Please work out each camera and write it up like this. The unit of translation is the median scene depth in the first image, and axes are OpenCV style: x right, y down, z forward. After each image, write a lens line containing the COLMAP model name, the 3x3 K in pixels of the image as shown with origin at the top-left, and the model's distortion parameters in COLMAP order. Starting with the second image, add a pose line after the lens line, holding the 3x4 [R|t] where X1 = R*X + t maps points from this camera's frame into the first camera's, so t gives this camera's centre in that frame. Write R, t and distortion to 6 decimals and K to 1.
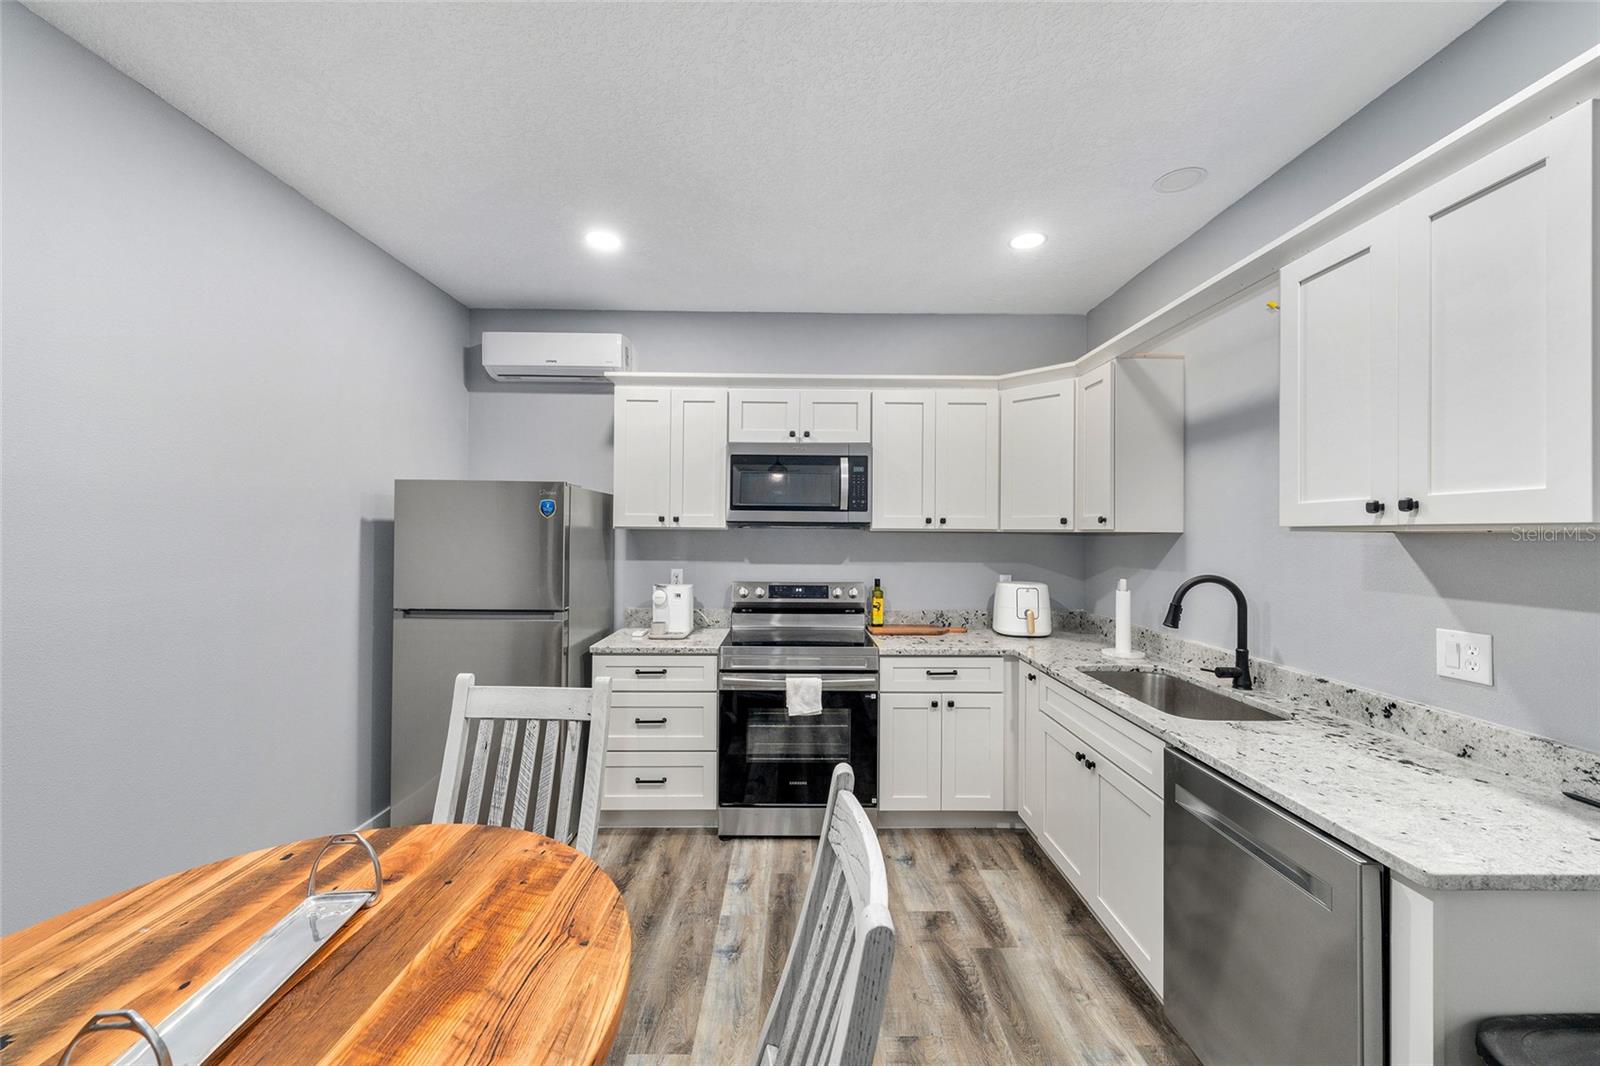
lens RADIAL K [[606.2, 0, 798.9], [0, 606.2, 531.2], [0, 0, 1]] dist [-0.000221, -0.000033]
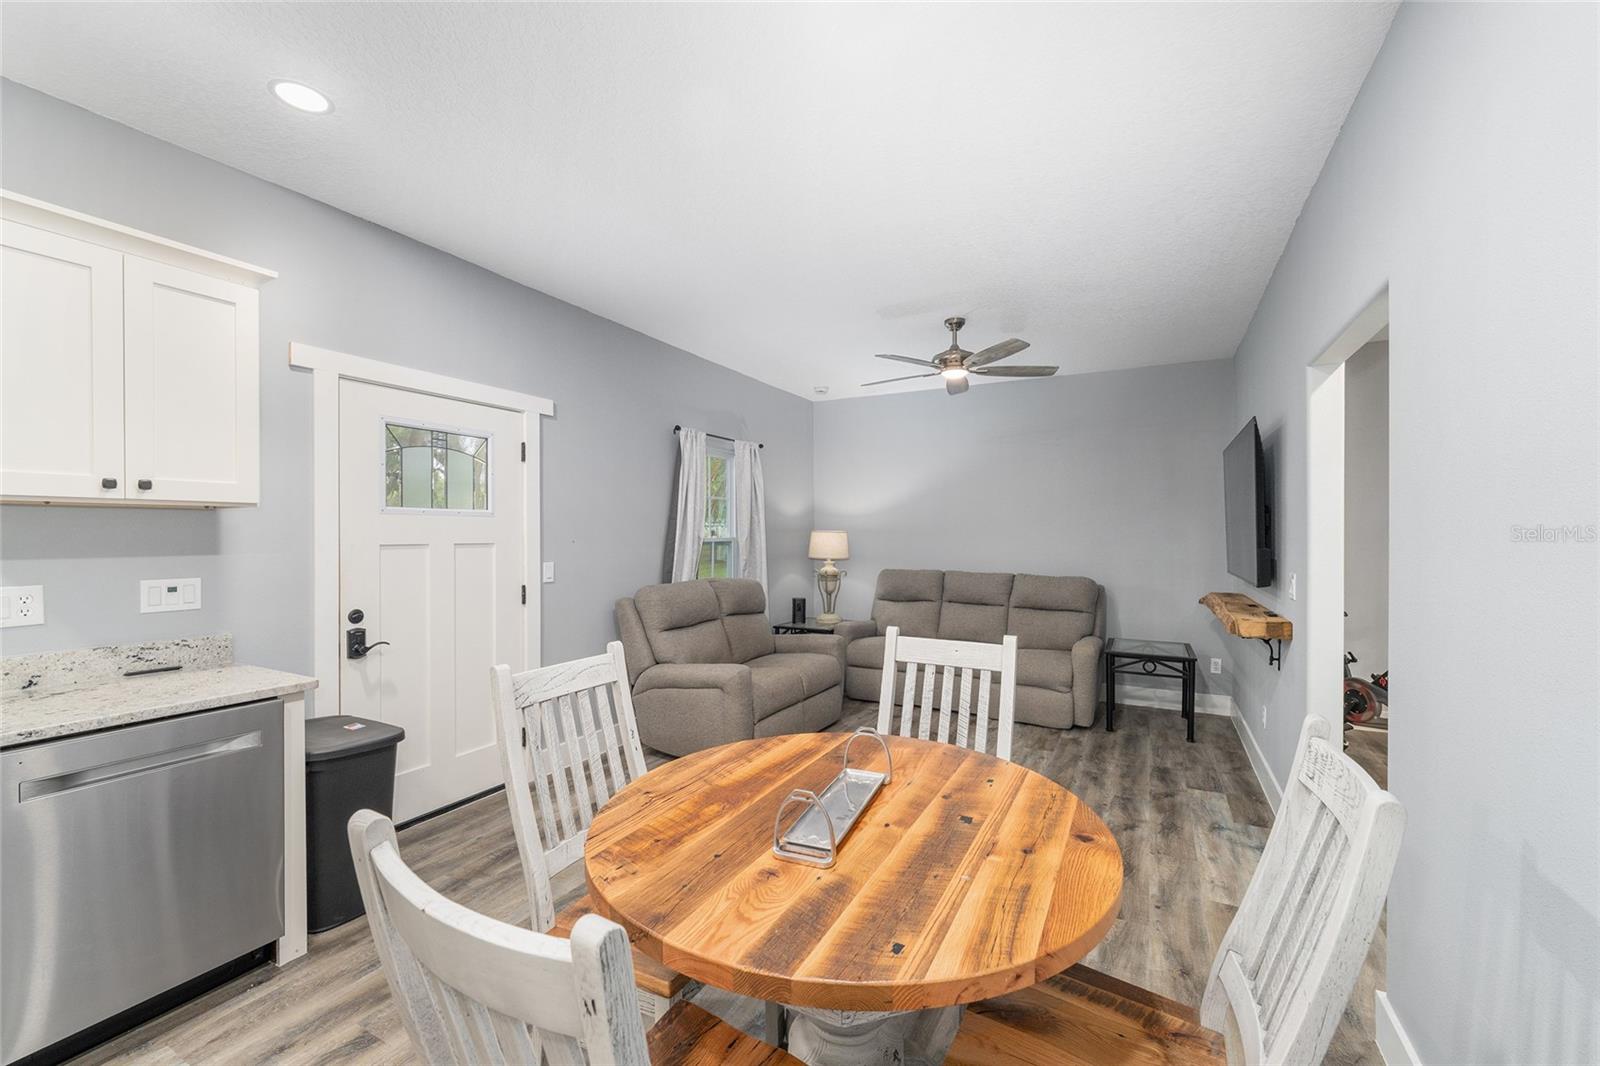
lens RADIAL K [[606.2, 0, 795.3], [0, 606.2, 536.1], [0, 0, 1]] dist [-0.000221, -0.000033]
pose [[-0.877907, -0.010518, 0.478715, -1.187053], [-0.011296, 0.999935, 0.001255, 0.066693], [-0.478698, -0.004306, -0.877969, 1.856870]]
